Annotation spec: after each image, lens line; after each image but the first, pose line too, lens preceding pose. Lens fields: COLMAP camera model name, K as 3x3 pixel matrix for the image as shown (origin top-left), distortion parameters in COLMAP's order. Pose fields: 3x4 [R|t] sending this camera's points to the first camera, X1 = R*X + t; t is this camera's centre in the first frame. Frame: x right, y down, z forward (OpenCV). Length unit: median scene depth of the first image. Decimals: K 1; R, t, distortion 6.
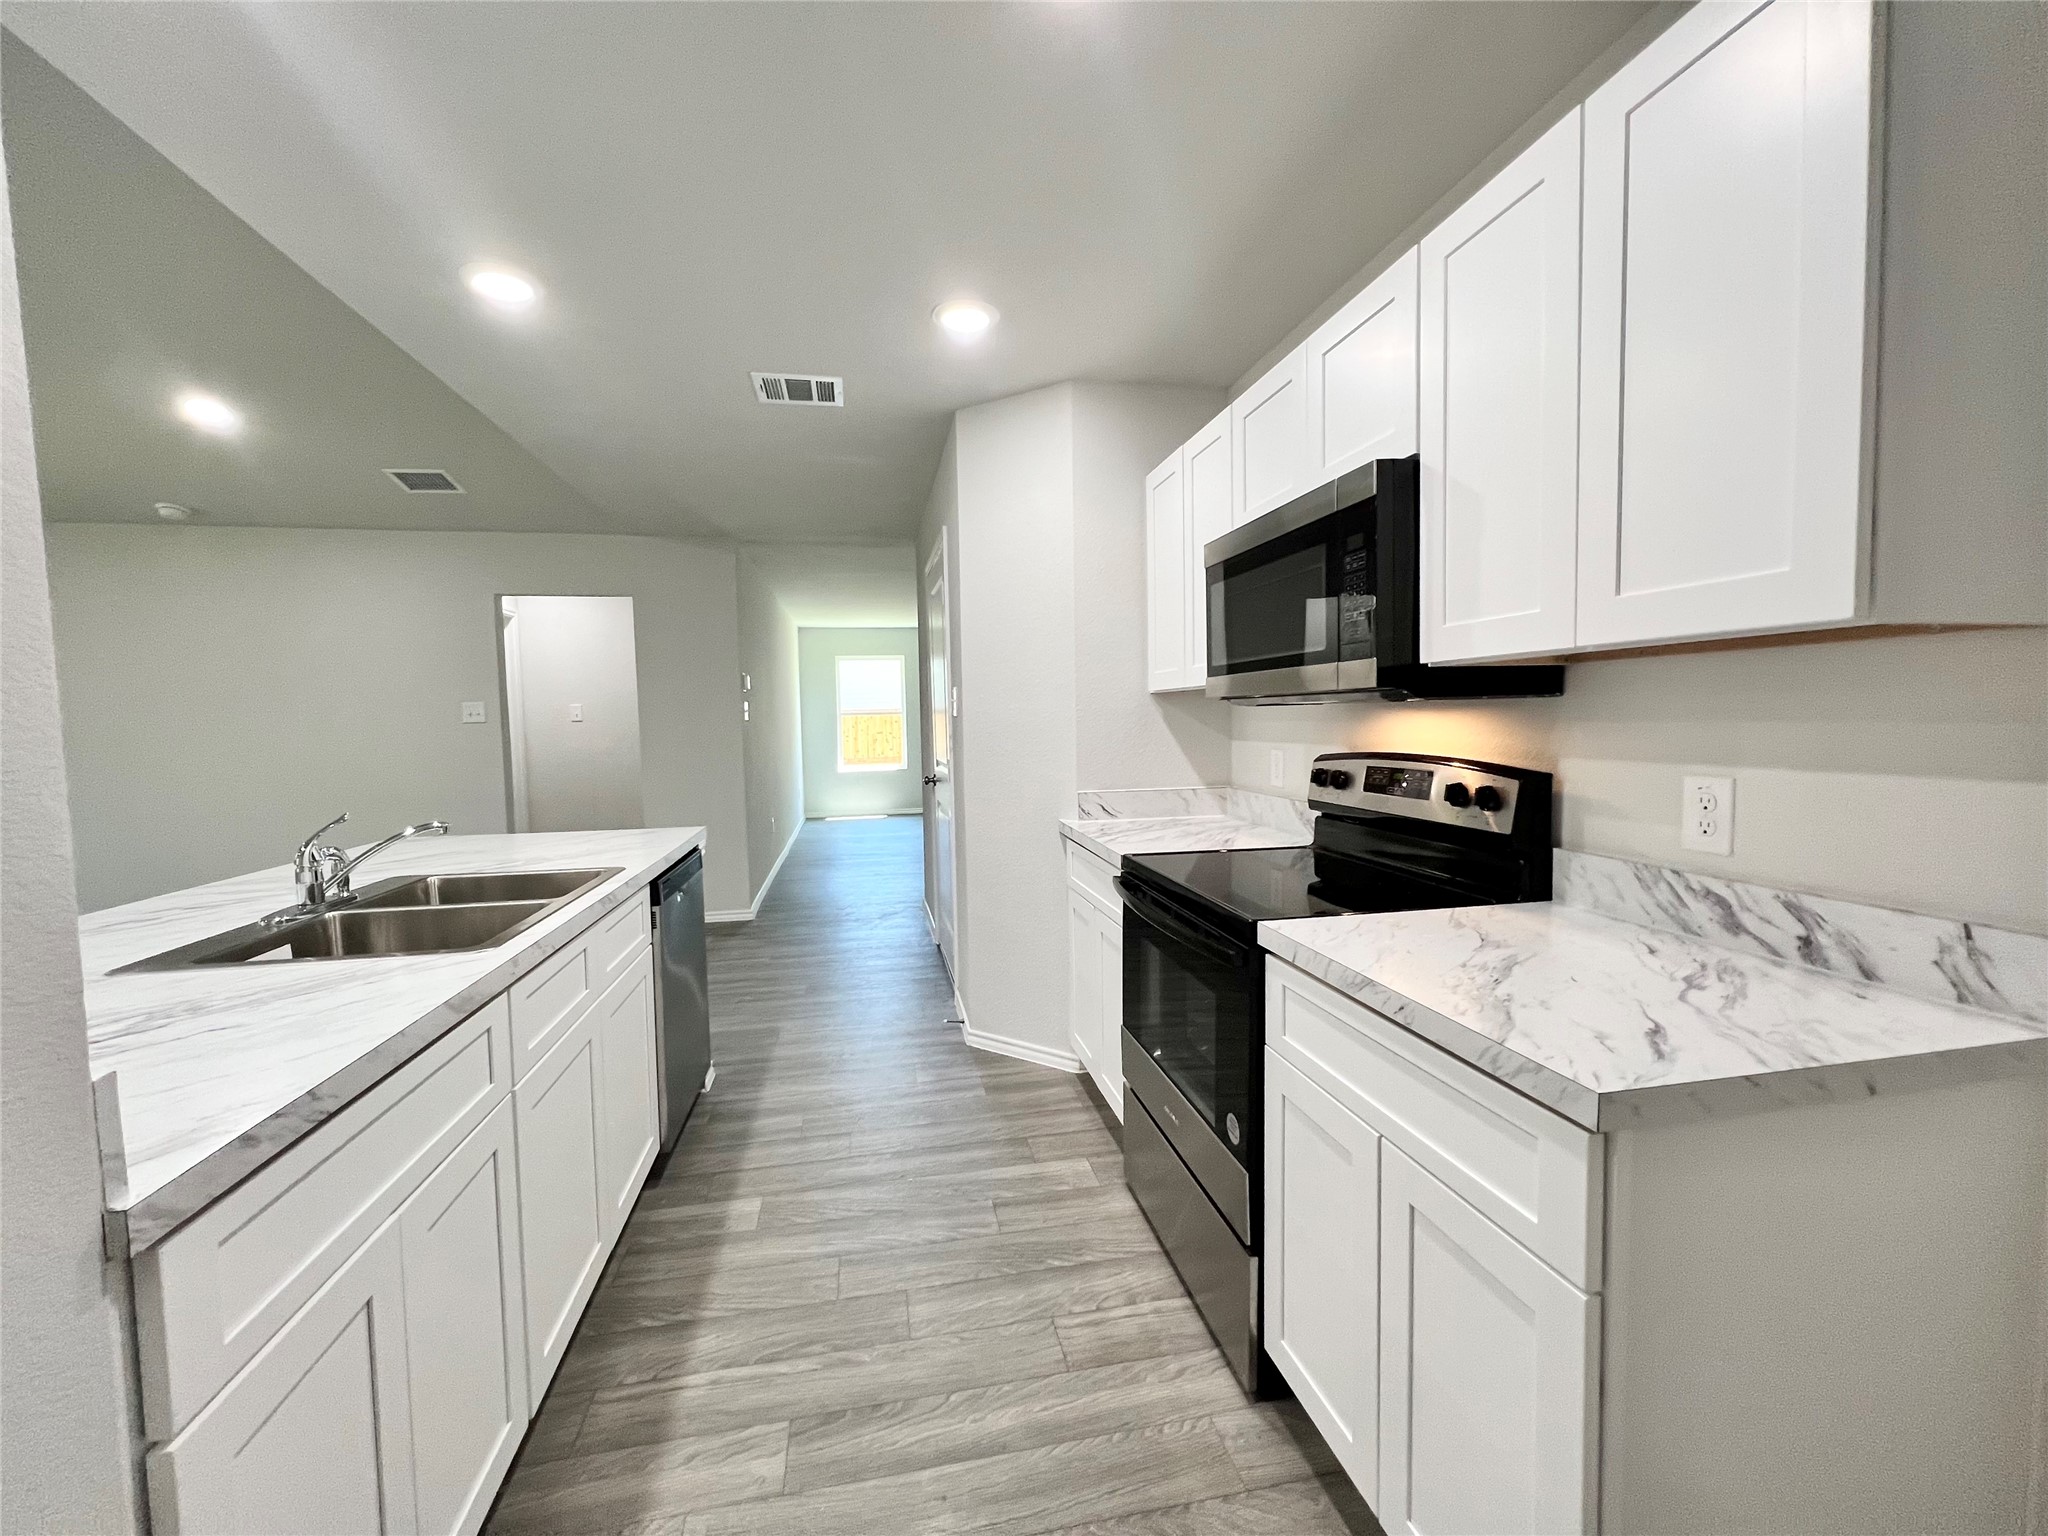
lens RADIAL K [[823.8, 0, 1018.8], [0, 823.8, 762.2], [0, 0, 1]] dist [-0.000763, 0.000074]
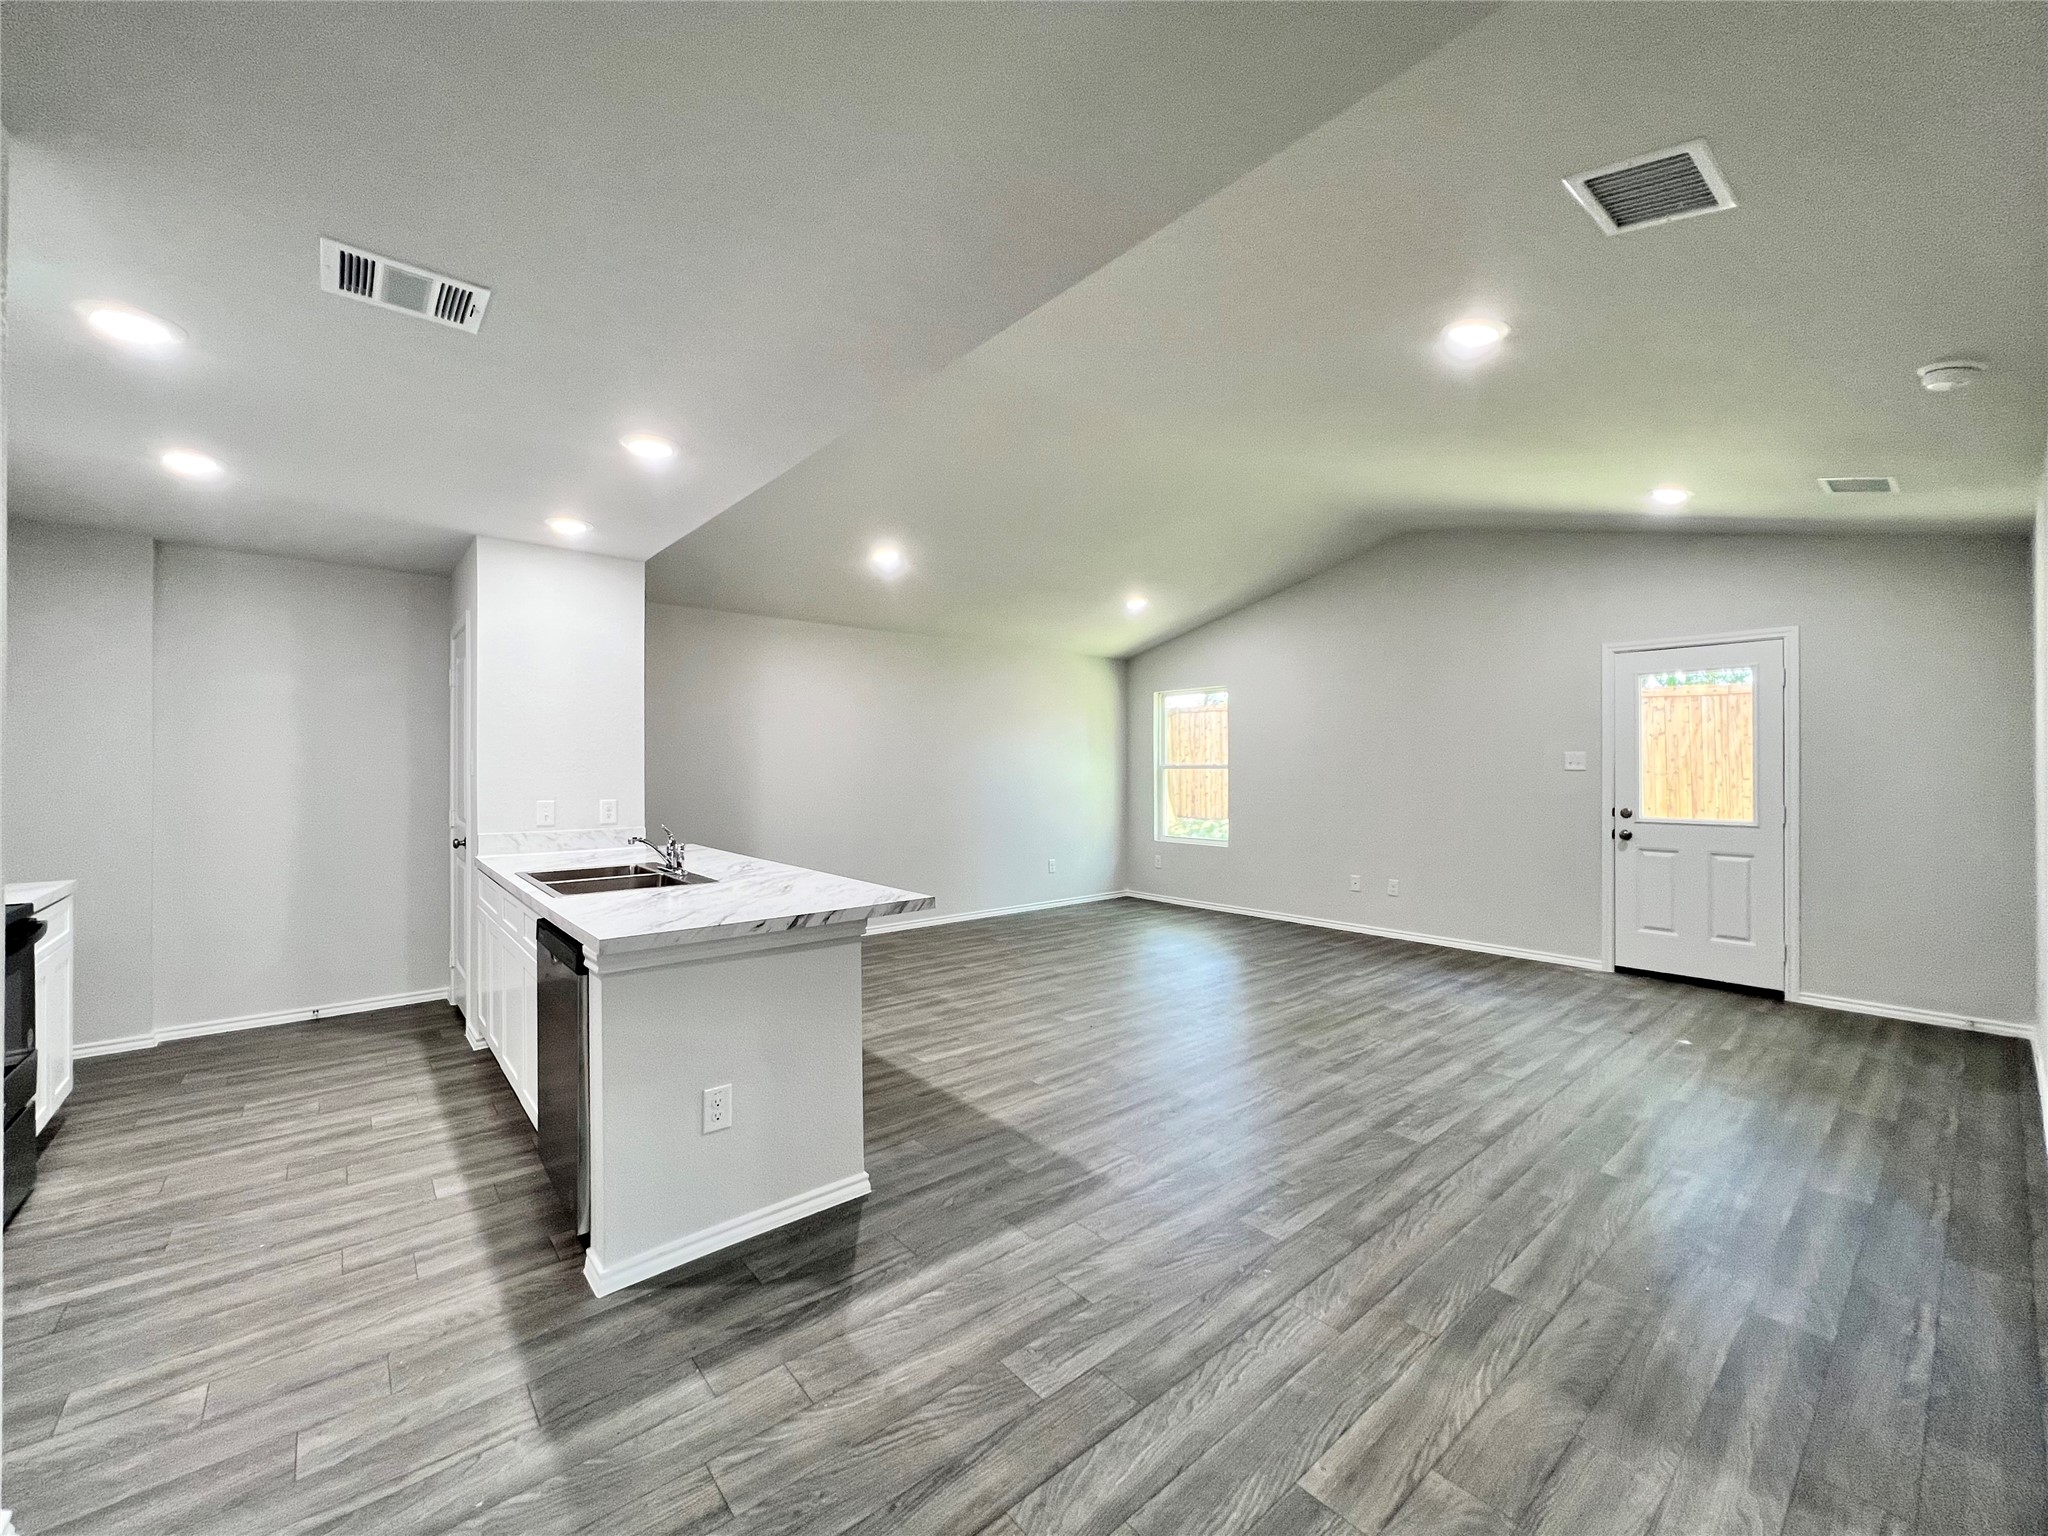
lens RADIAL K [[823.8, 0, 1024.4], [0, 823.8, 765.3], [0, 0, 1]] dist [-0.000763, 0.000074]
pose [[-0.870513, 0.017692, -0.491828, -0.609861], [-0.011170, 0.998386, 0.055684, -0.193770], [0.492019, 0.053967, -0.868910, 3.071088]]
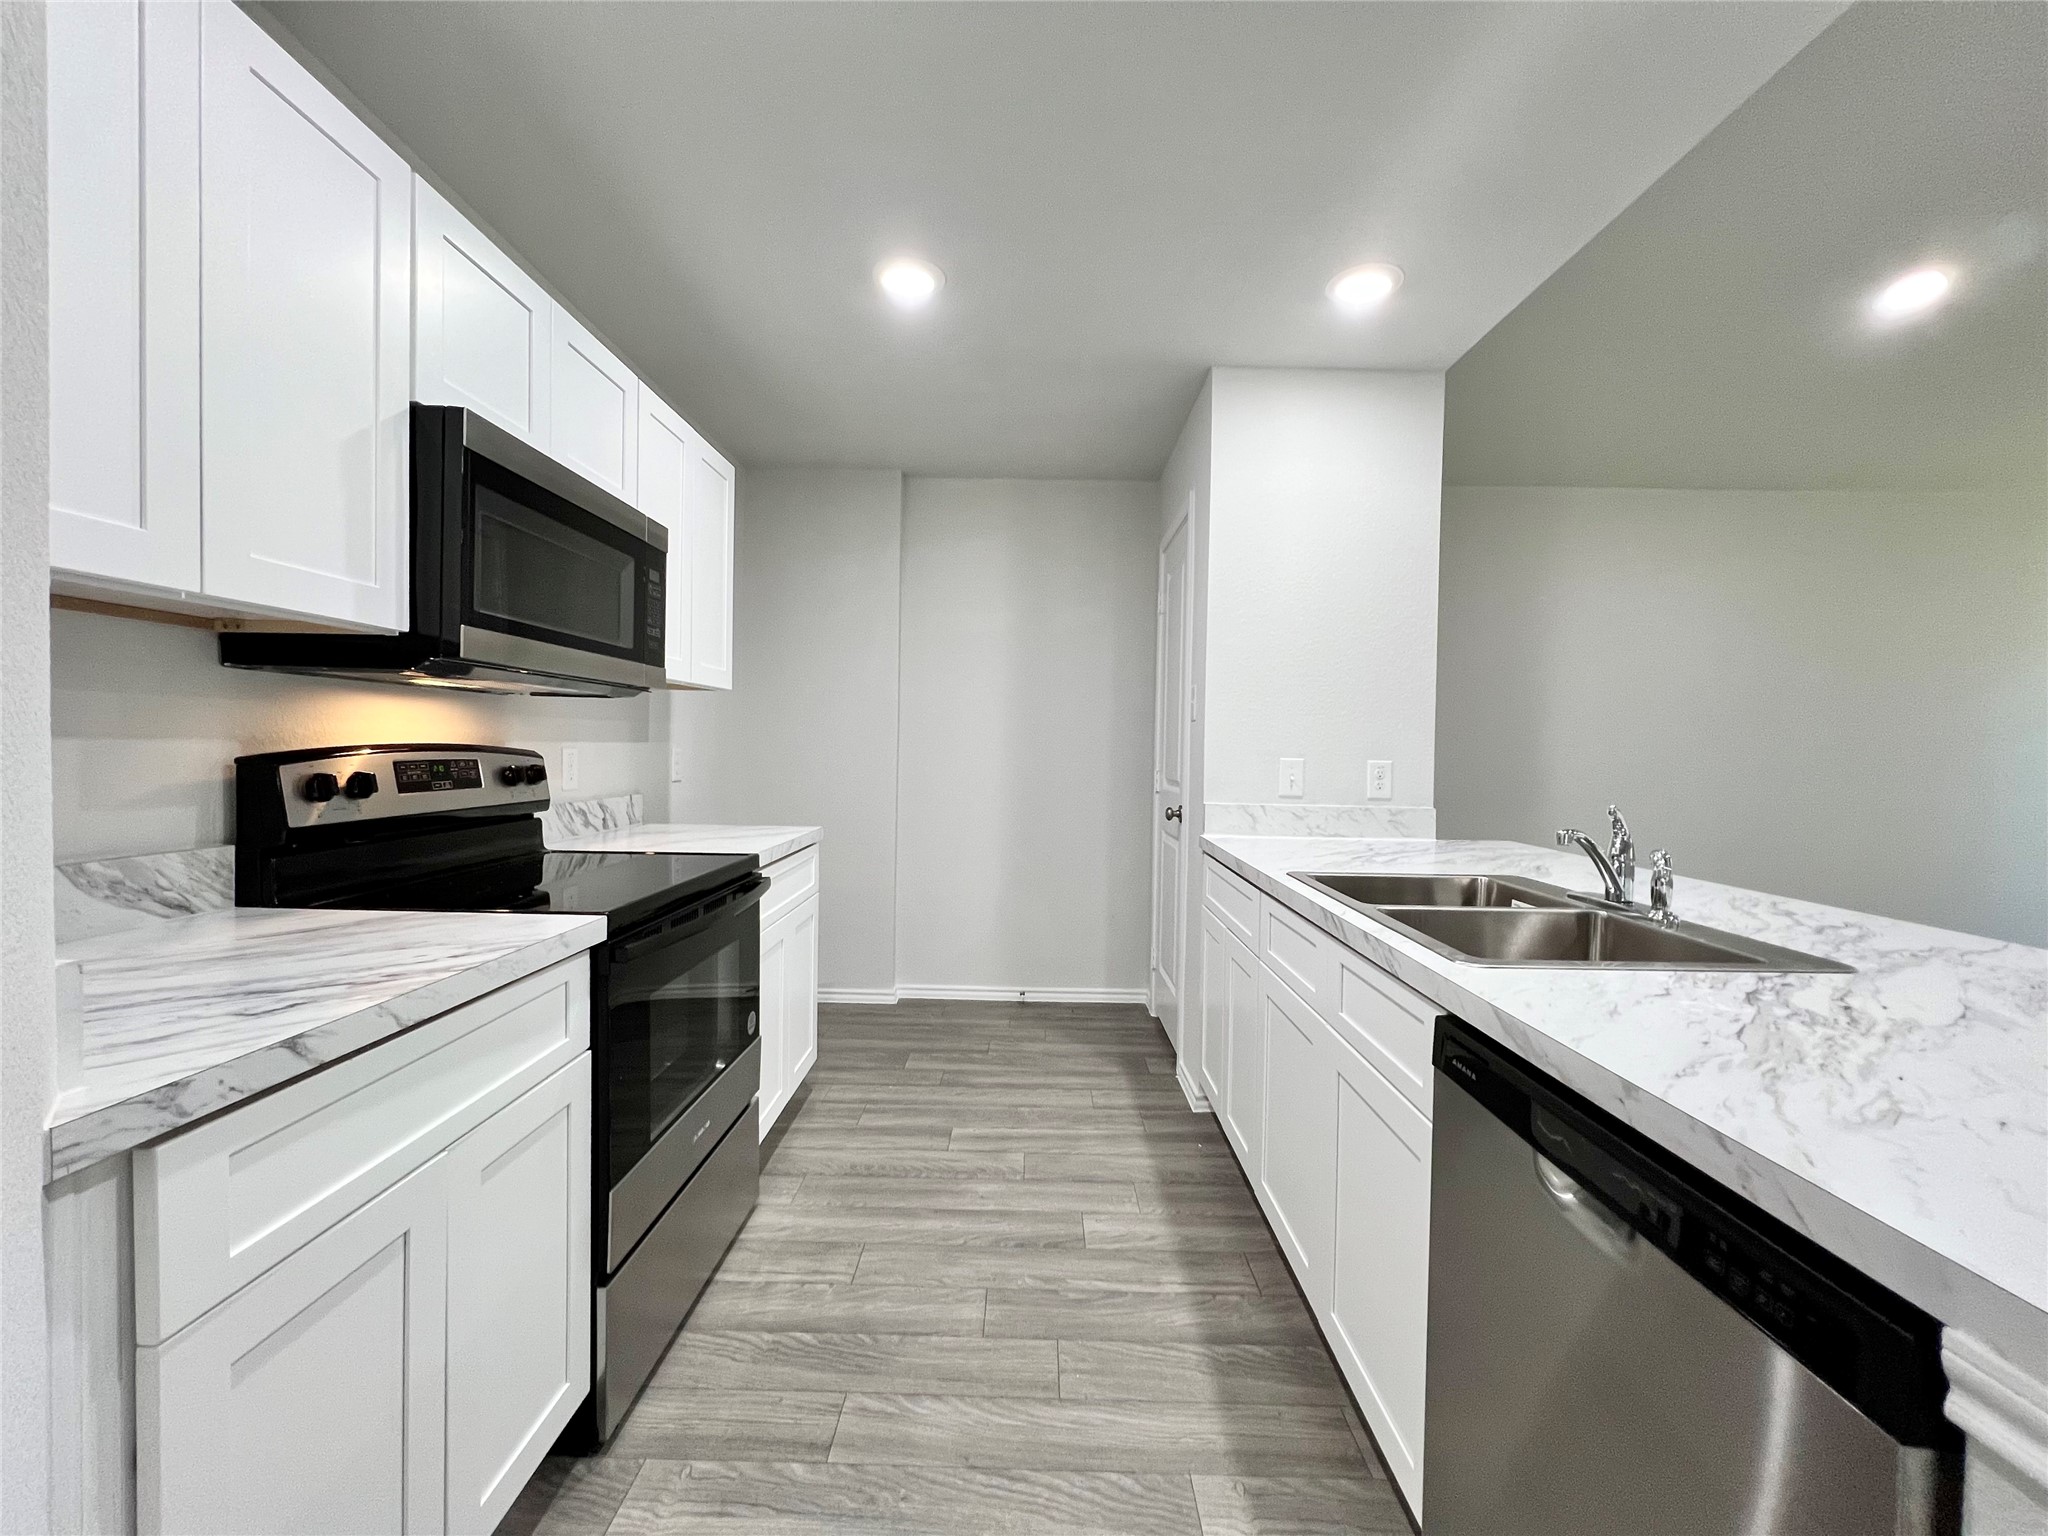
lens RADIAL K [[823.8, 0, 1021.2], [0, 823.8, 766.7], [0, 0, 1]] dist [-0.000763, 0.000074]
pose [[-0.979998, -0.004914, 0.198946, -0.381692], [0.010479, 0.997034, 0.076243, -0.052894], [-0.198730, 0.076802, -0.977040, 1.966369]]
